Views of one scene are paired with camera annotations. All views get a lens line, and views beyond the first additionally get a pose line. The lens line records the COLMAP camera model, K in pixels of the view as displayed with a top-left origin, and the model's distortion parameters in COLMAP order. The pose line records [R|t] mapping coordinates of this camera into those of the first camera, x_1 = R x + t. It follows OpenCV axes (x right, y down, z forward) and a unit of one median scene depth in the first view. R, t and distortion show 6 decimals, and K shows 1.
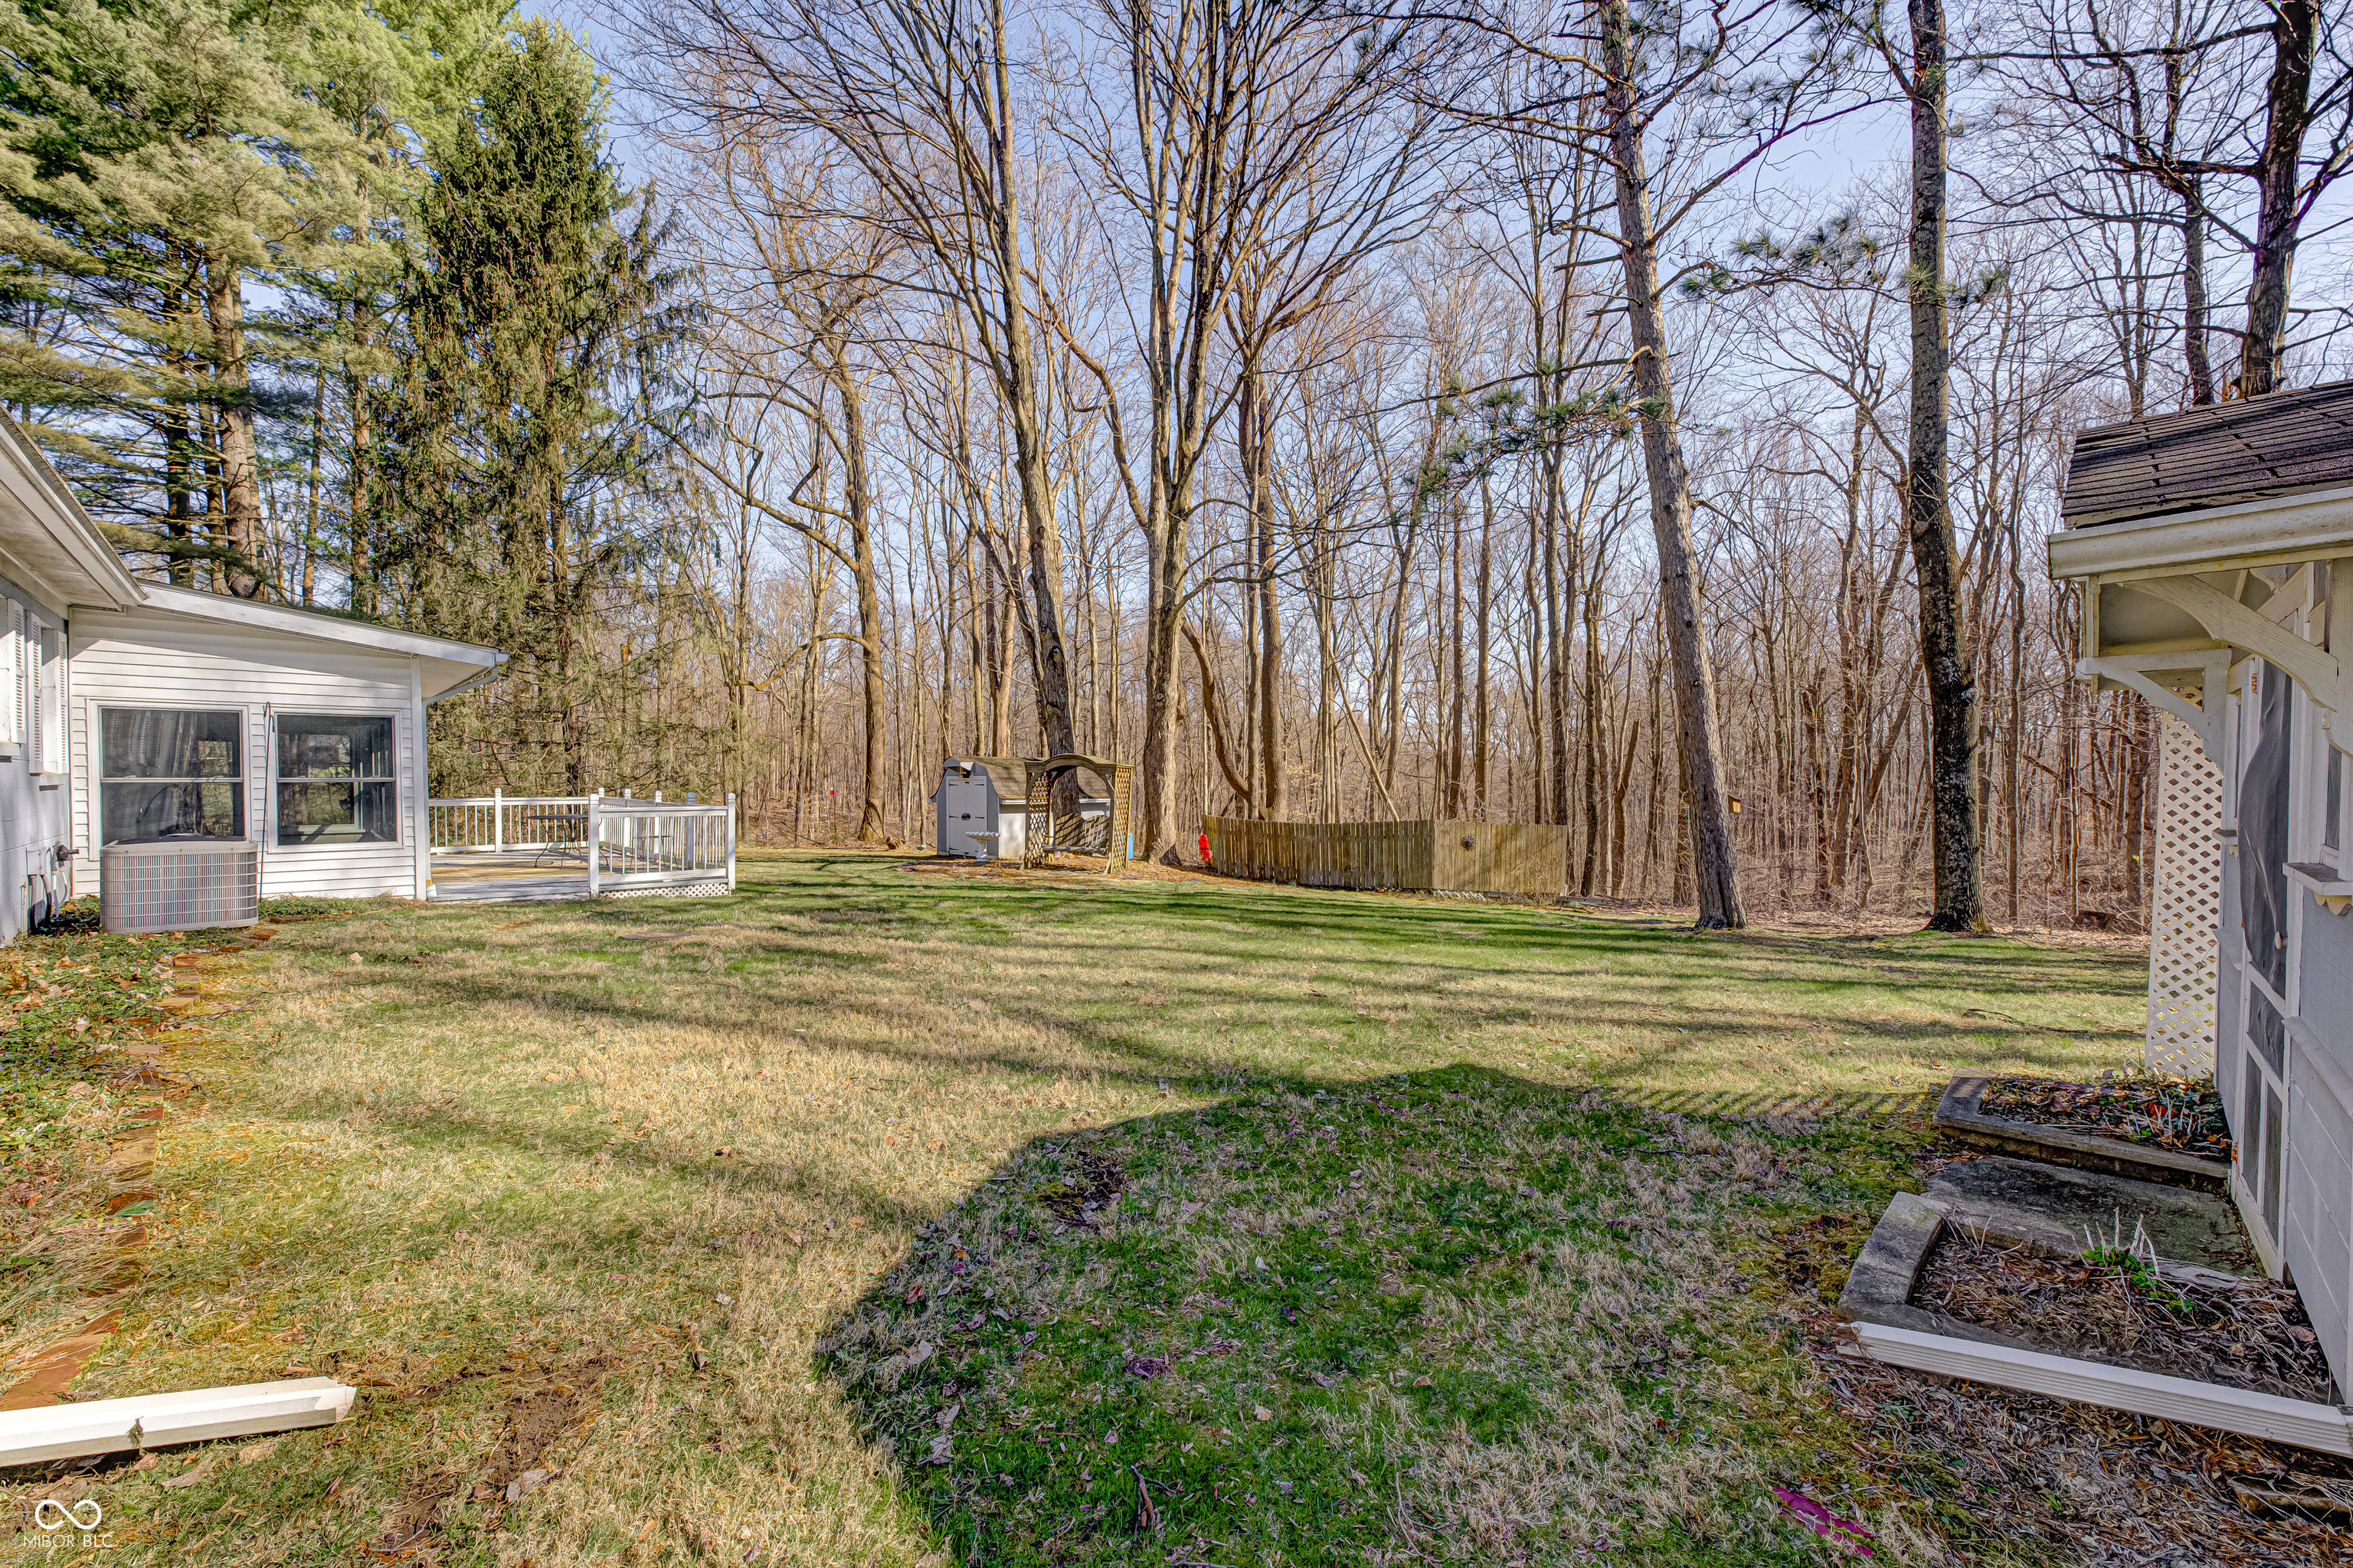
lens RADIAL K [[929.1, 0, 1176.1], [0, 929.1, 787.2], [0, 0, 1]] dist [-0.000257, 0.001800]
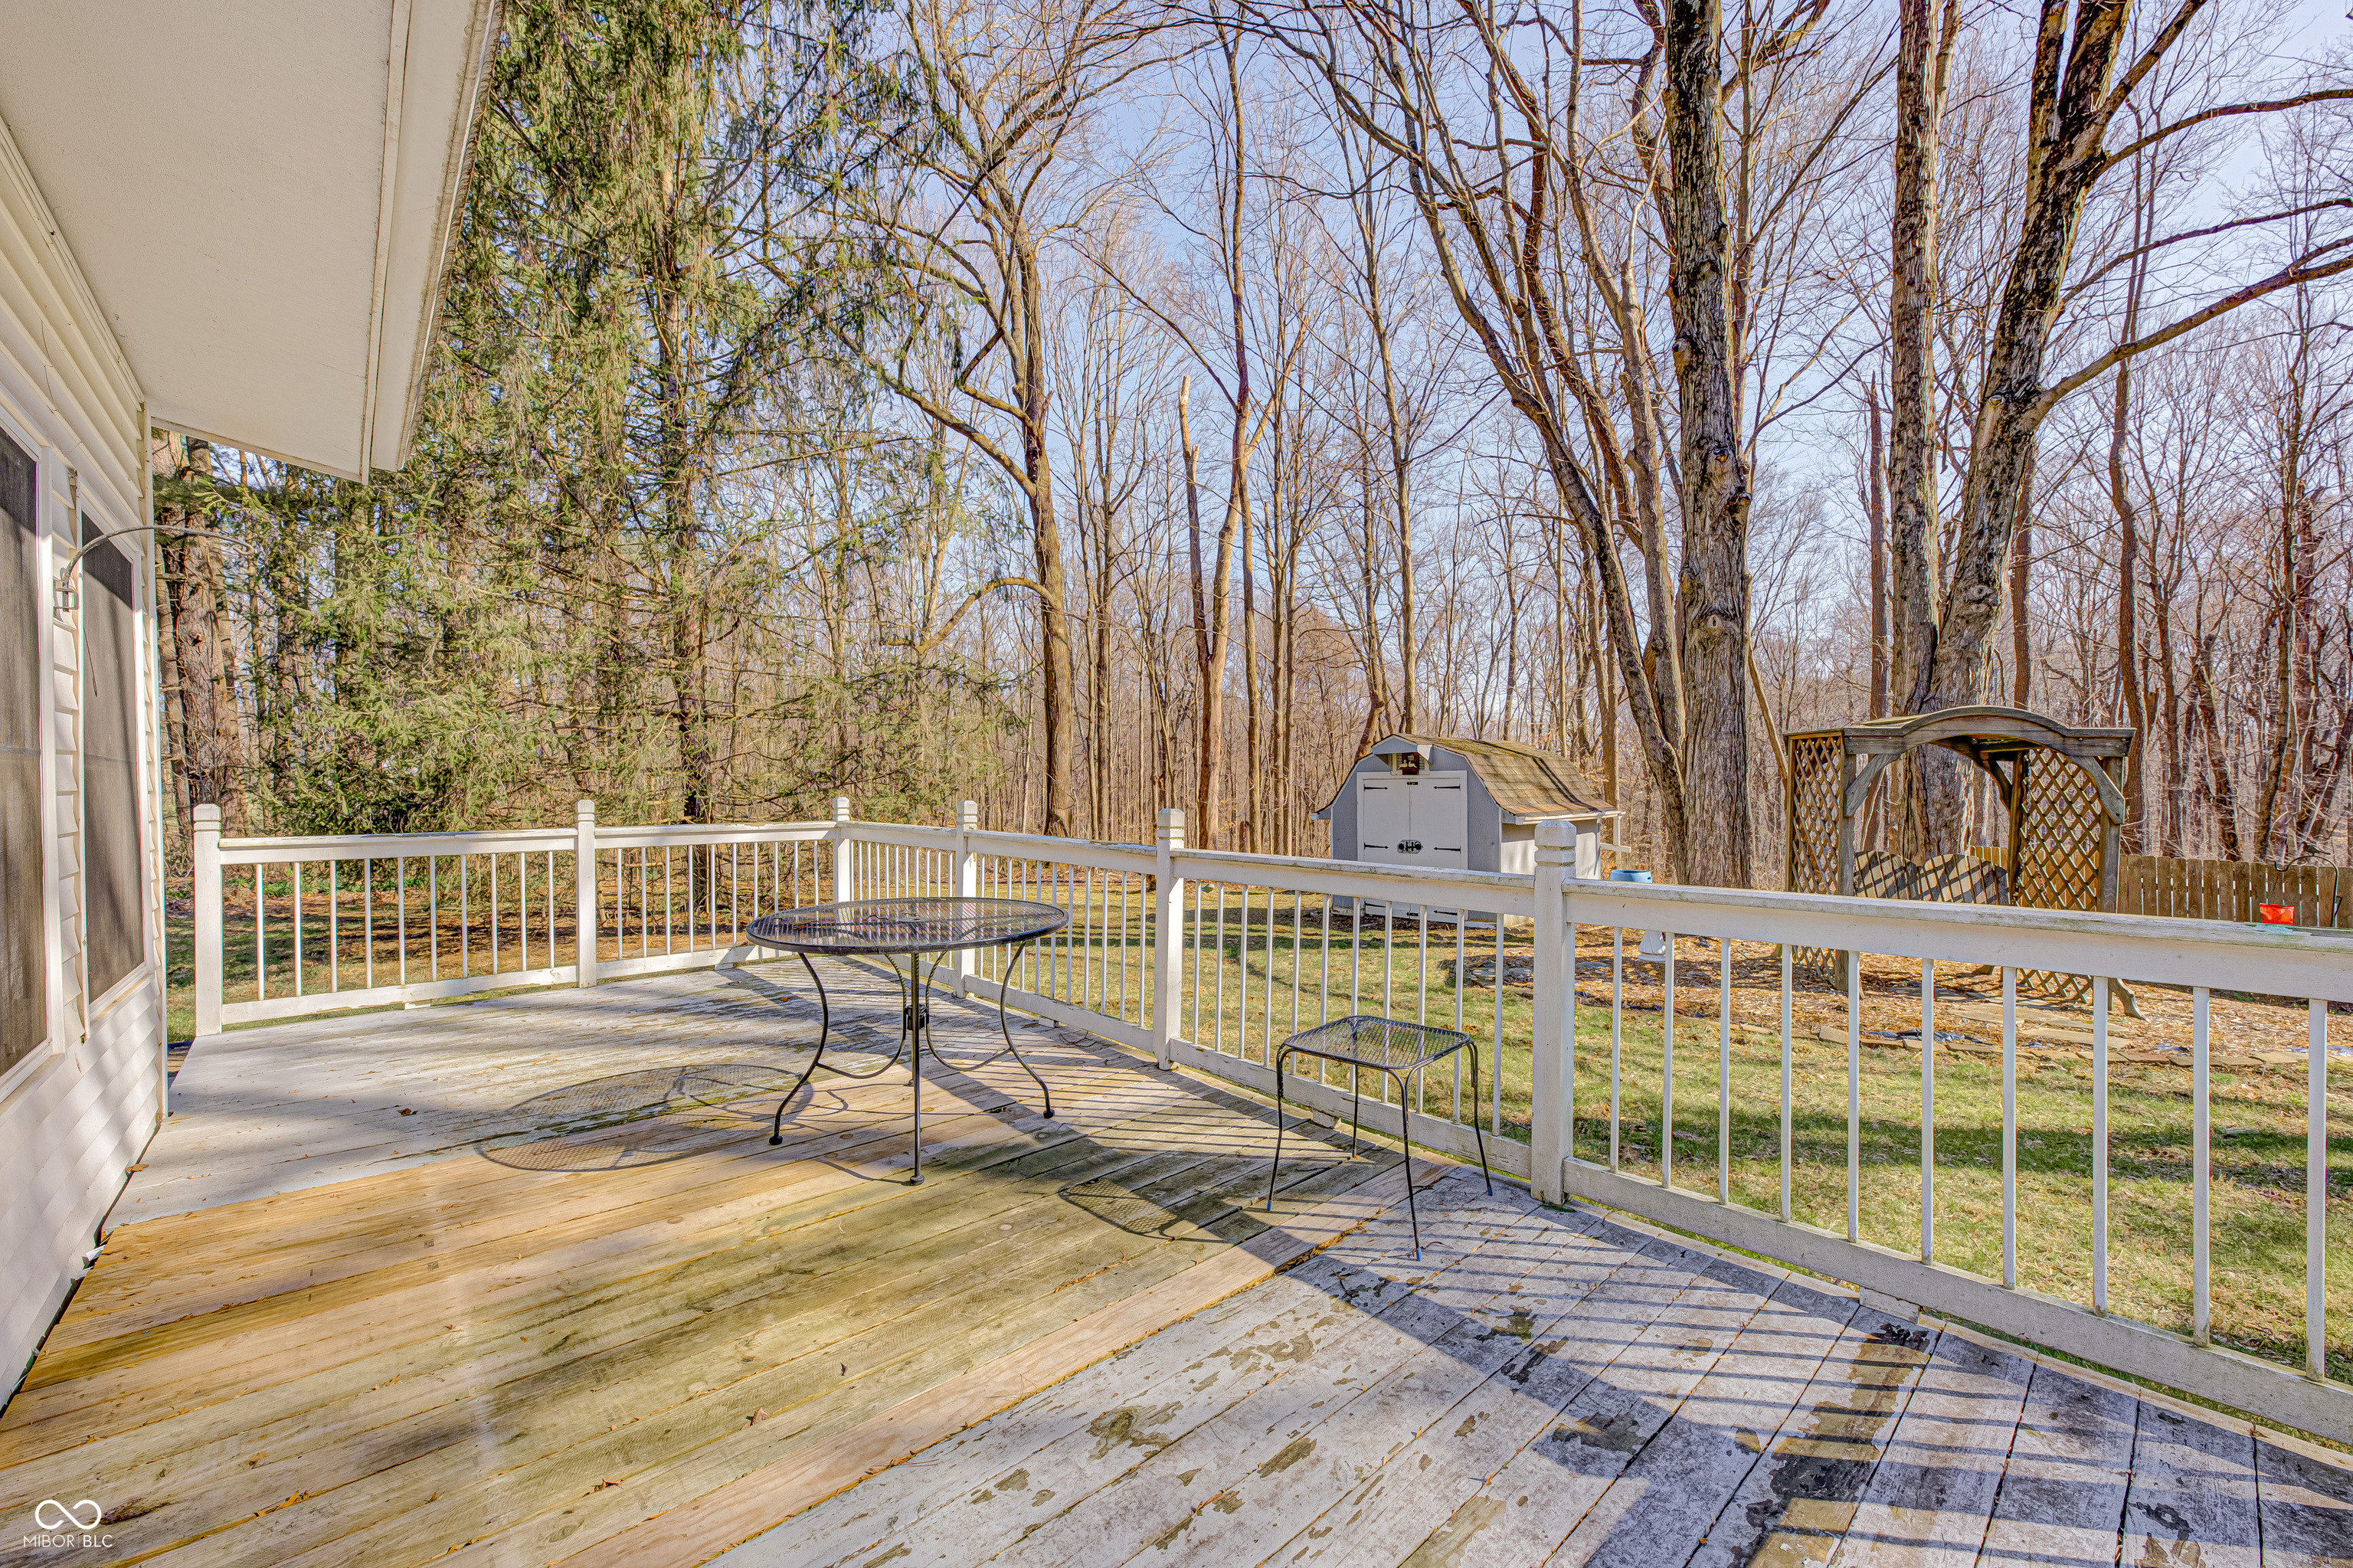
lens RADIAL K [[929.1, 0, 1176.1], [0, 929.1, 787.2], [0, 0, 1]] dist [-0.000257, 0.001800]
pose [[0.999479, -0.006315, -0.031652, -0.276373], [0.006179, 0.999971, -0.004385, -0.000984], [0.031678, 0.004187, 0.999489, 0.366559]]
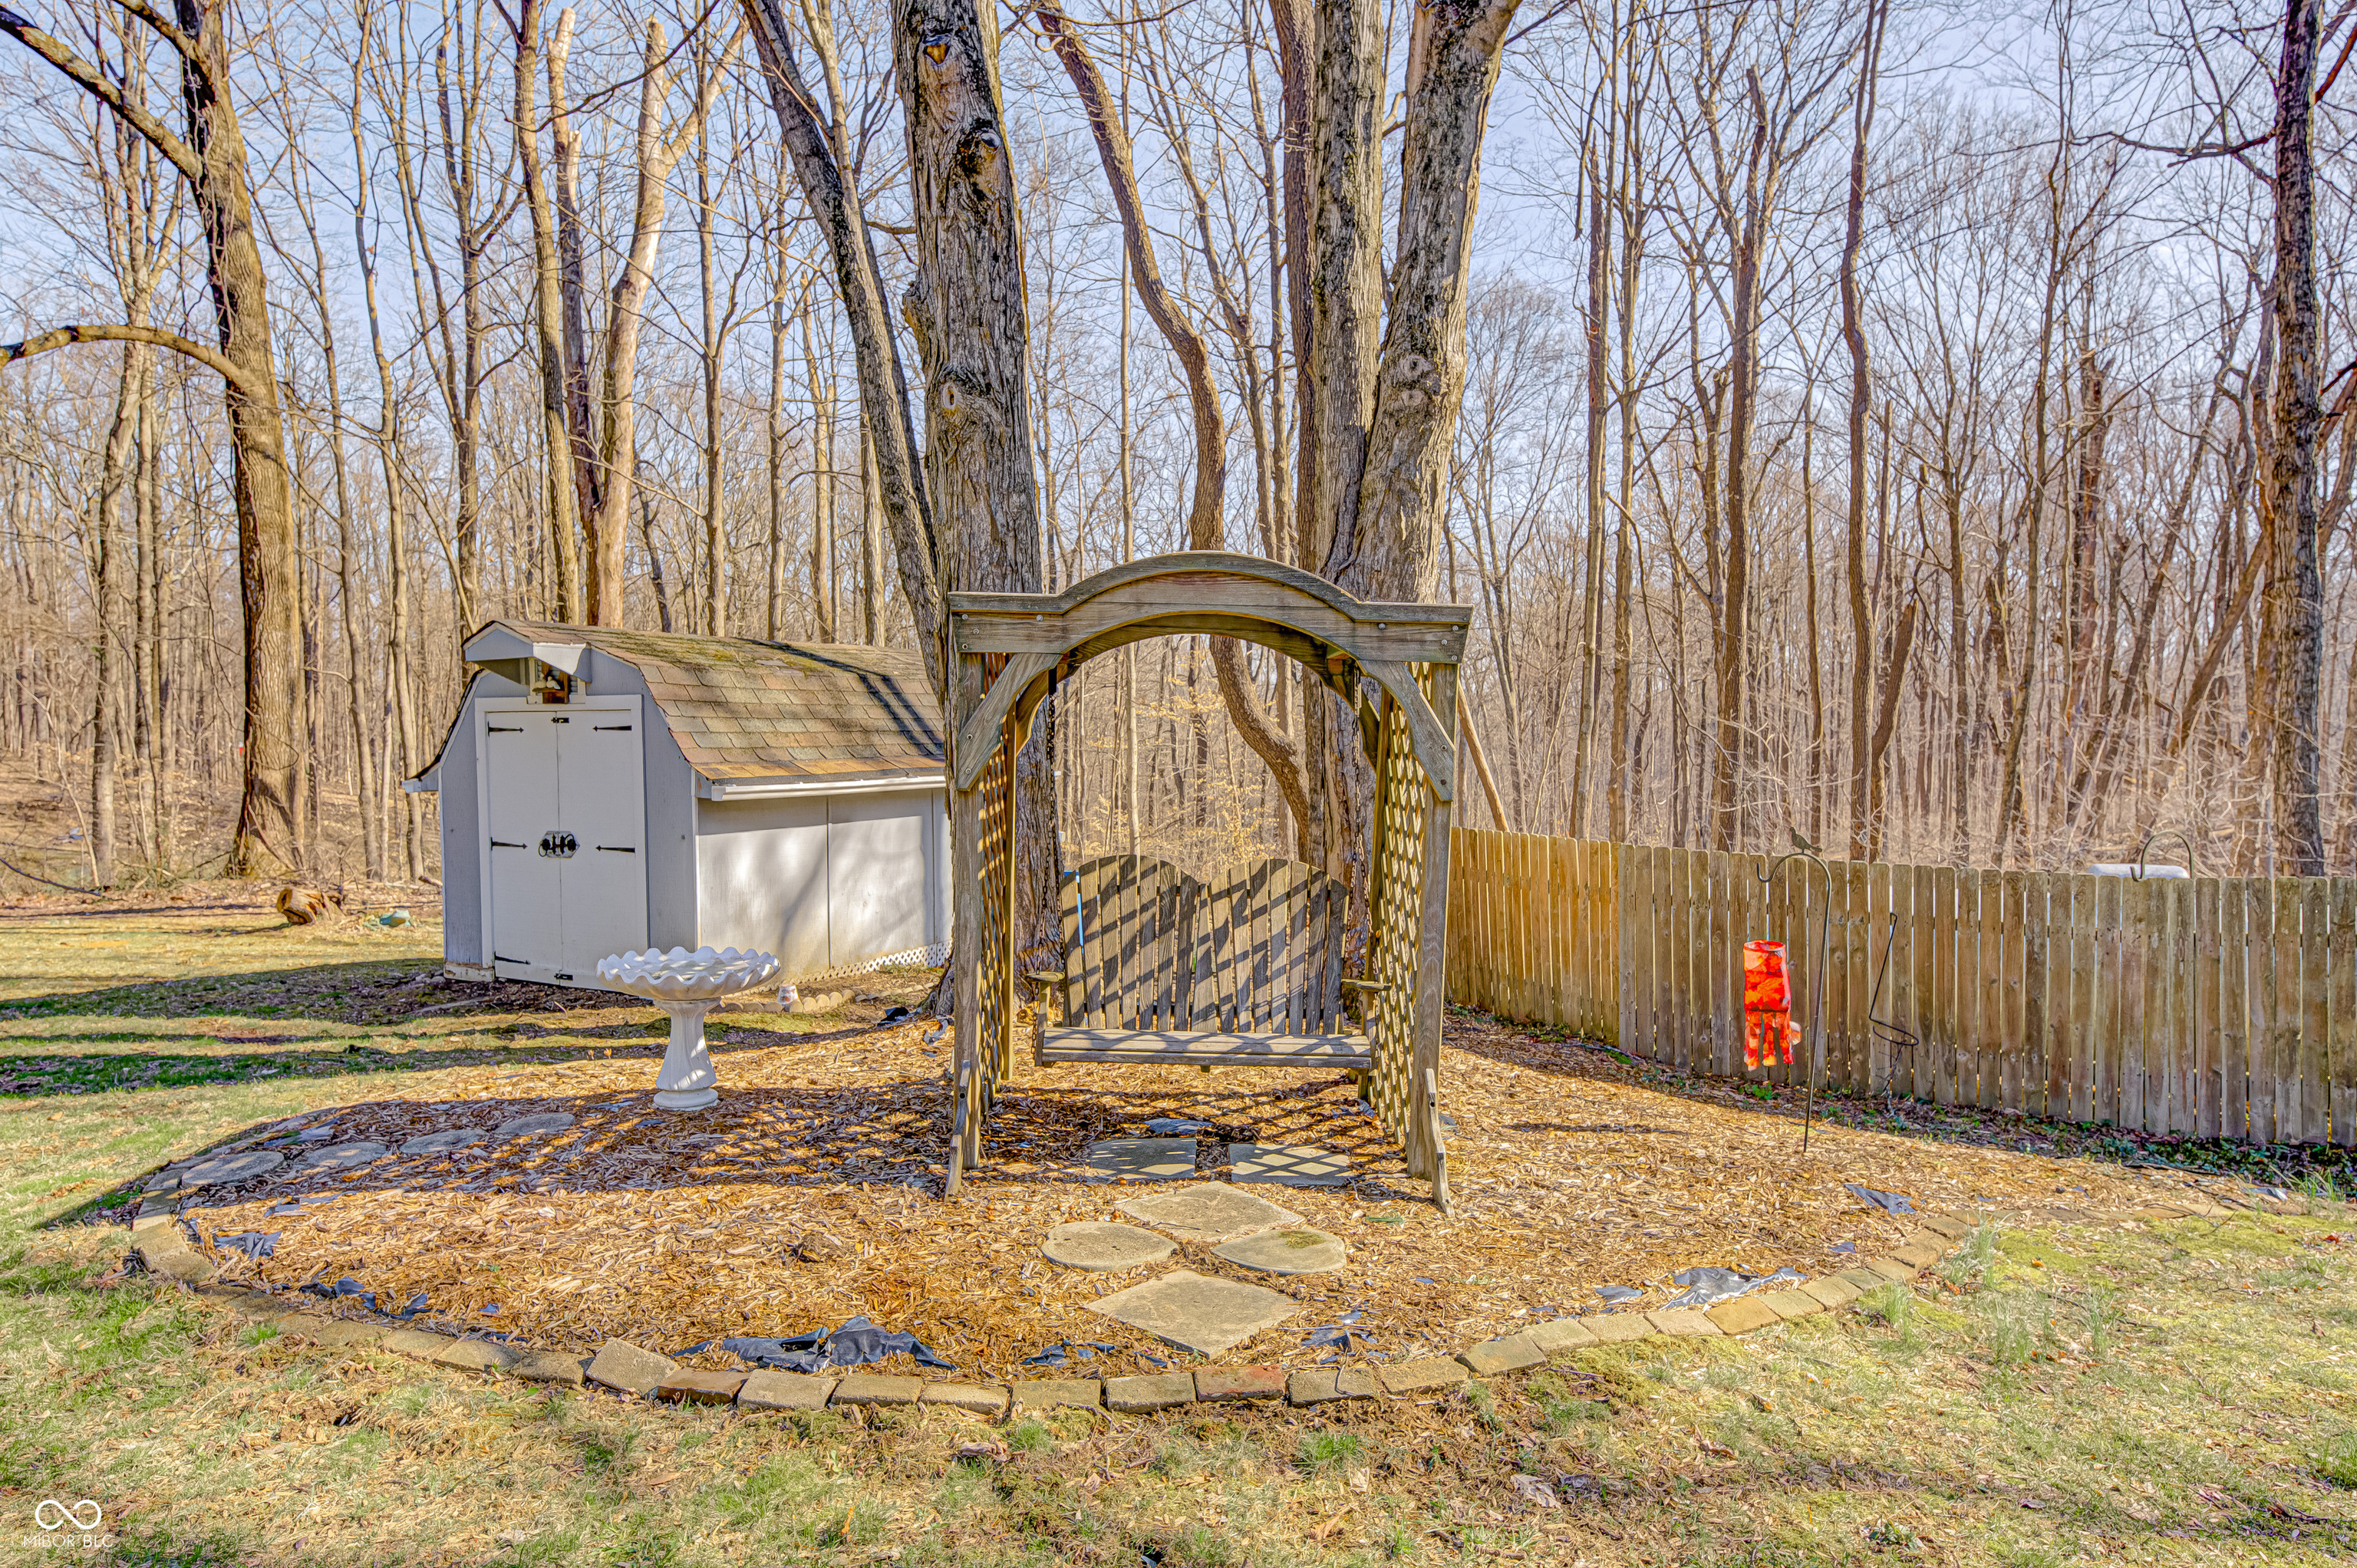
lens RADIAL K [[1348.4, 0, 1178.5], [0, 1348.4, 784.0], [0, 0, 1]] dist [0.014177, -0.001046]
pose [[0.971336, -0.015653, 0.237195, -0.114587], [0.006900, 0.999266, 0.037686, 0.000076], [-0.237611, -0.034969, 0.970731, 0.456891]]
